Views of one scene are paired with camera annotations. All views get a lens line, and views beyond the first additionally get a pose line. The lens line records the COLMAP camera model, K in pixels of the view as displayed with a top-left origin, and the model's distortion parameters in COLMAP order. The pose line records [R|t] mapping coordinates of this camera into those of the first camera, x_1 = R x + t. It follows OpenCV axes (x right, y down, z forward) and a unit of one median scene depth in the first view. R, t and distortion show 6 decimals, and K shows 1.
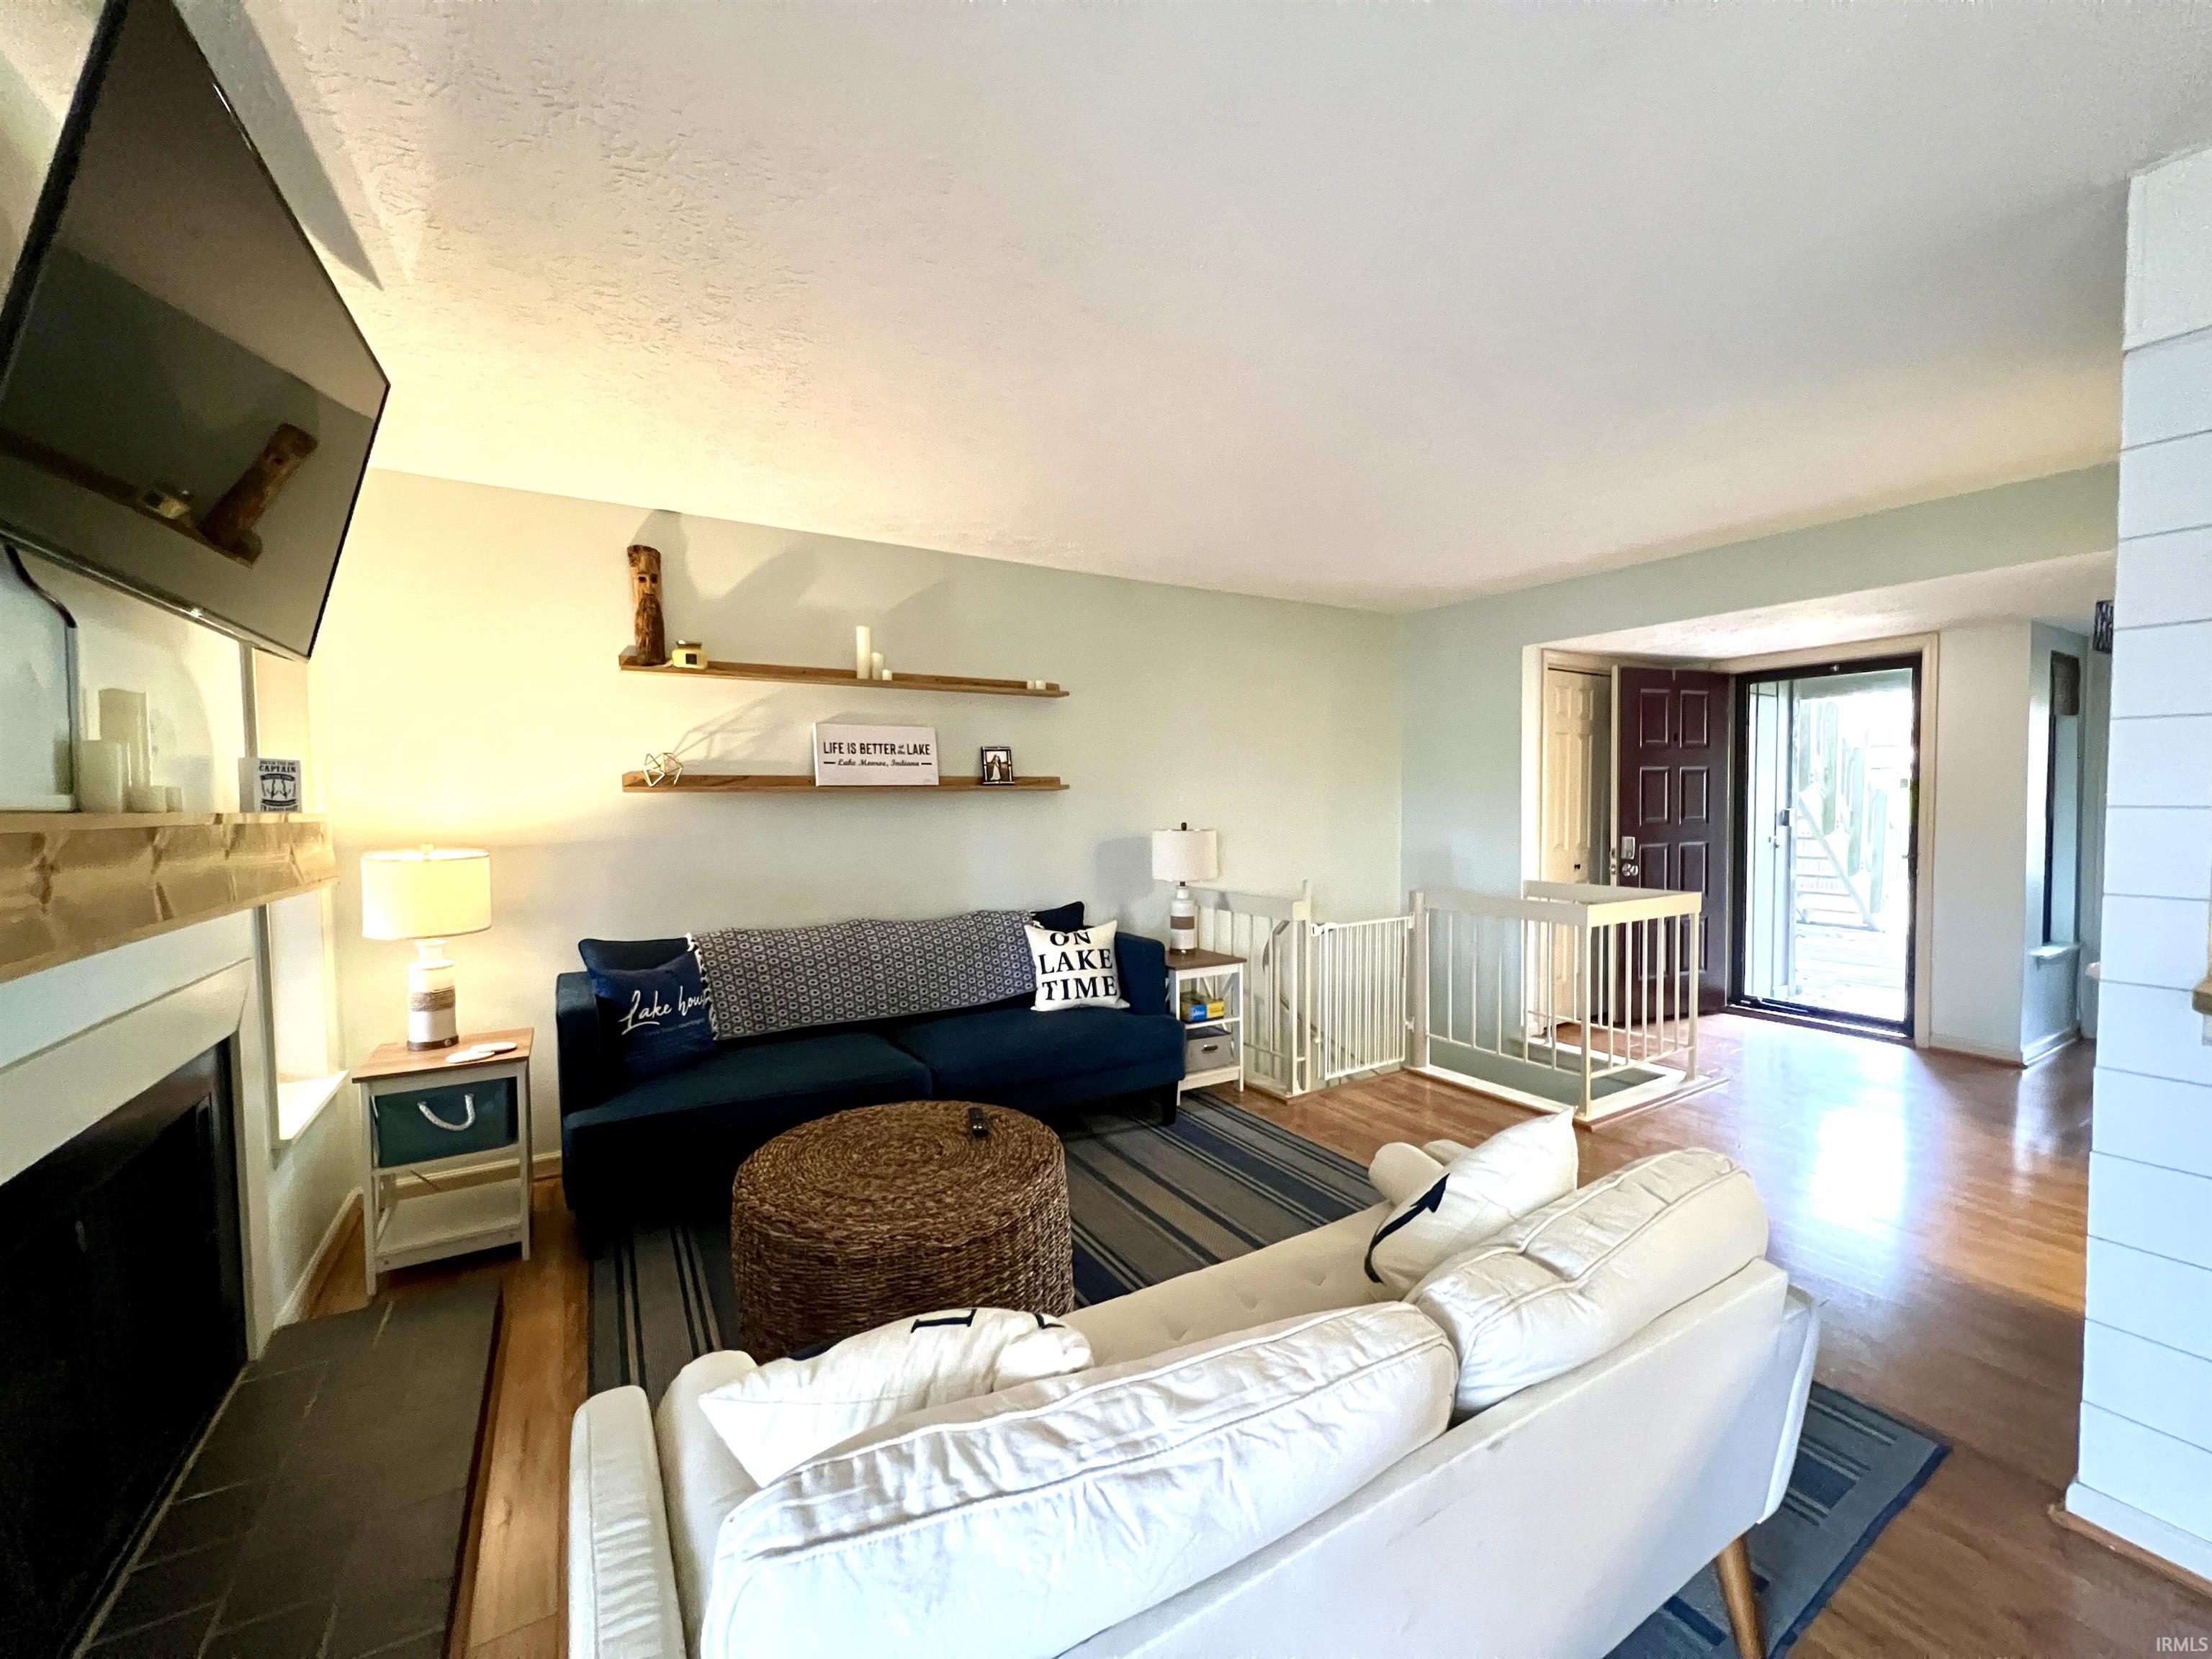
lens RADIAL K [[884.2, 0, 1108.4], [0, 884.2, 818.4], [0, 0, 1]] dist [-0.003903, 0.000429]
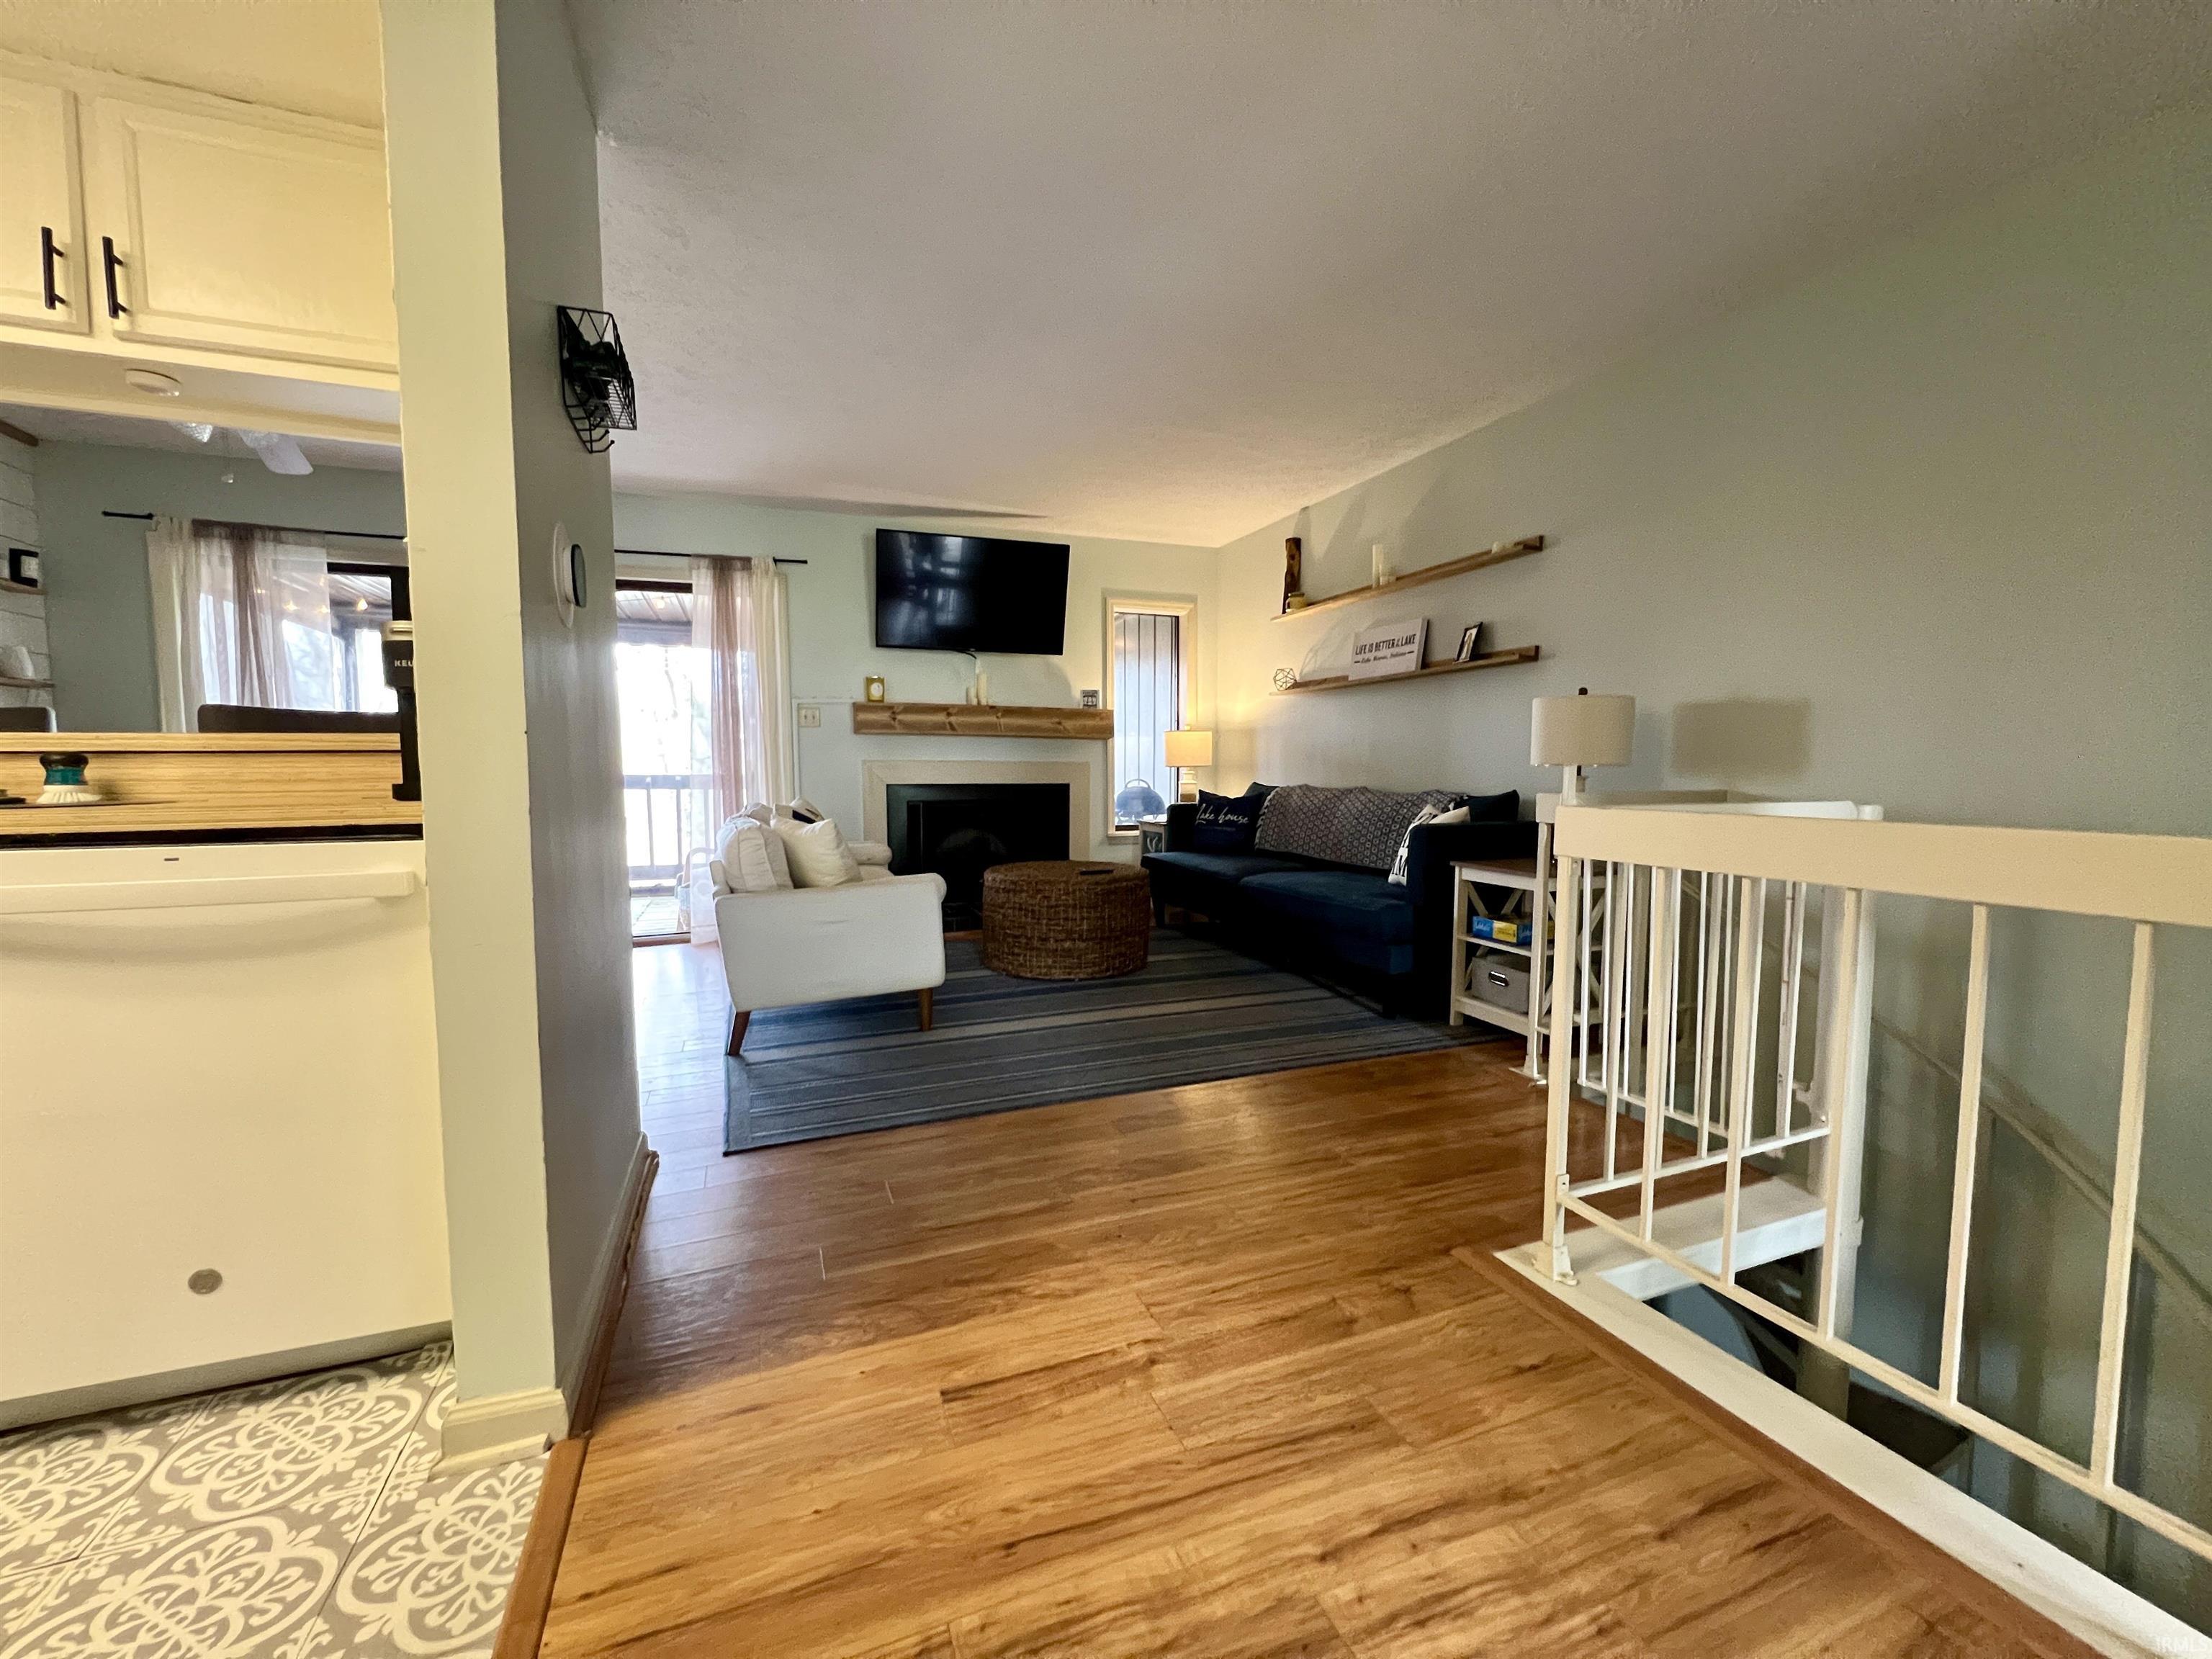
lens RADIAL K [[884.2, 0, 1108.2], [0, 884.2, 825.3], [0, 0, 1]] dist [-0.003903, 0.000429]
pose [[-0.168208, 0.076889, -0.982748, 0.999274], [-0.017890, 0.996551, 0.081031, 0.073645], [0.985589, 0.031212, -0.166253, 0.851461]]
